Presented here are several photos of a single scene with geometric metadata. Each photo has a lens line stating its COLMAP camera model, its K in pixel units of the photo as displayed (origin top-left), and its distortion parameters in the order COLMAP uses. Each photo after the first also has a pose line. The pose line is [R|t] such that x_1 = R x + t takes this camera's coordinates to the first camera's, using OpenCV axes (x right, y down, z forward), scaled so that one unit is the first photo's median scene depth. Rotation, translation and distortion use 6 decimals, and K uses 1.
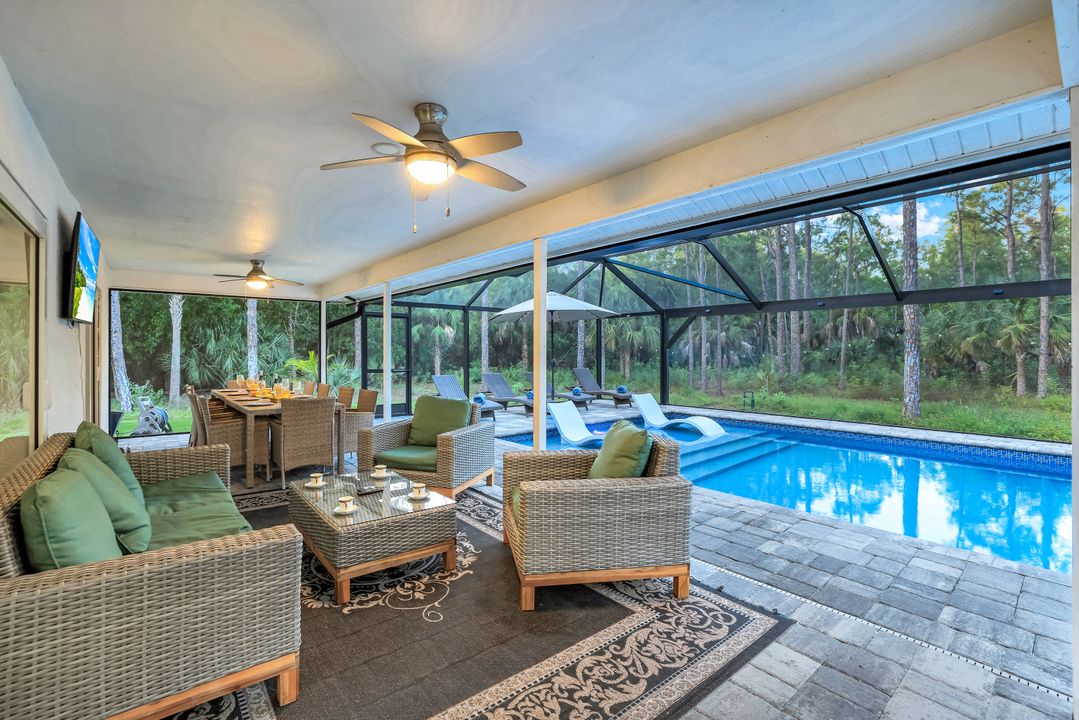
lens RADIAL K [[469.5, 0, 549.3], [0, 469.5, 355.4], [0, 0, 1]] dist [-0.011865, 0.003910]
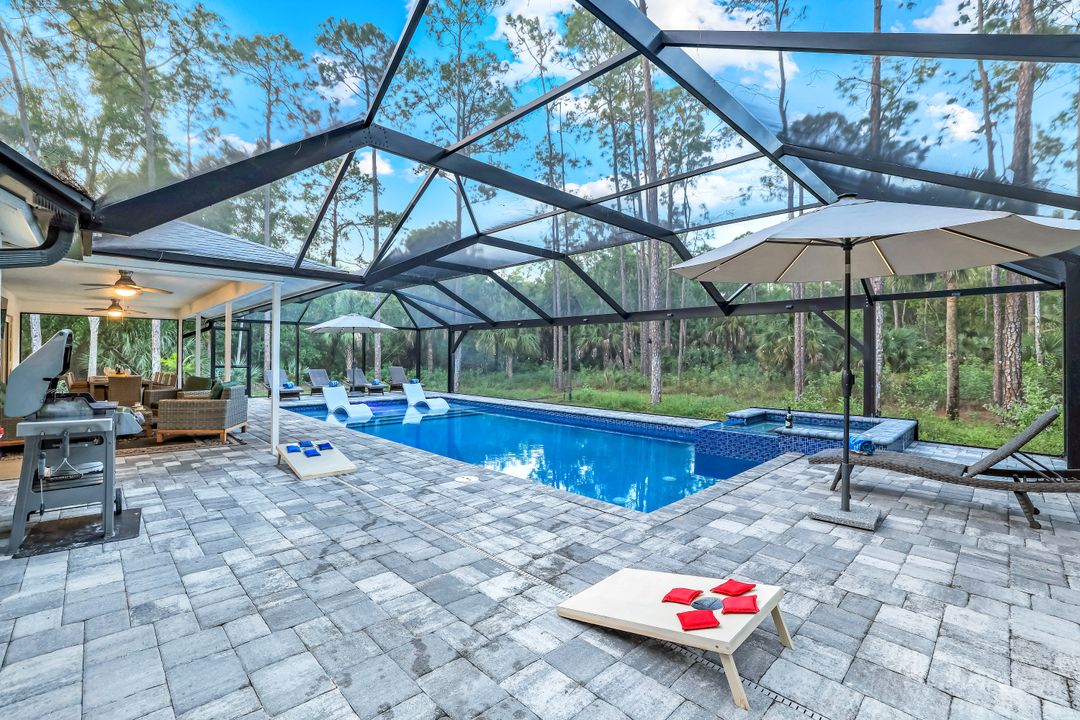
lens RADIAL K [[469.9, 0, 530.9], [0, 469.9, 352.6], [0, 0, 1]] dist [-0.011865, 0.003910]
pose [[0.999043, 0.007811, 0.043044, 0.430132], [-0.007247, 0.999886, -0.013251, 0.000567], [-0.043143, 0.012926, 0.998985, -0.397277]]
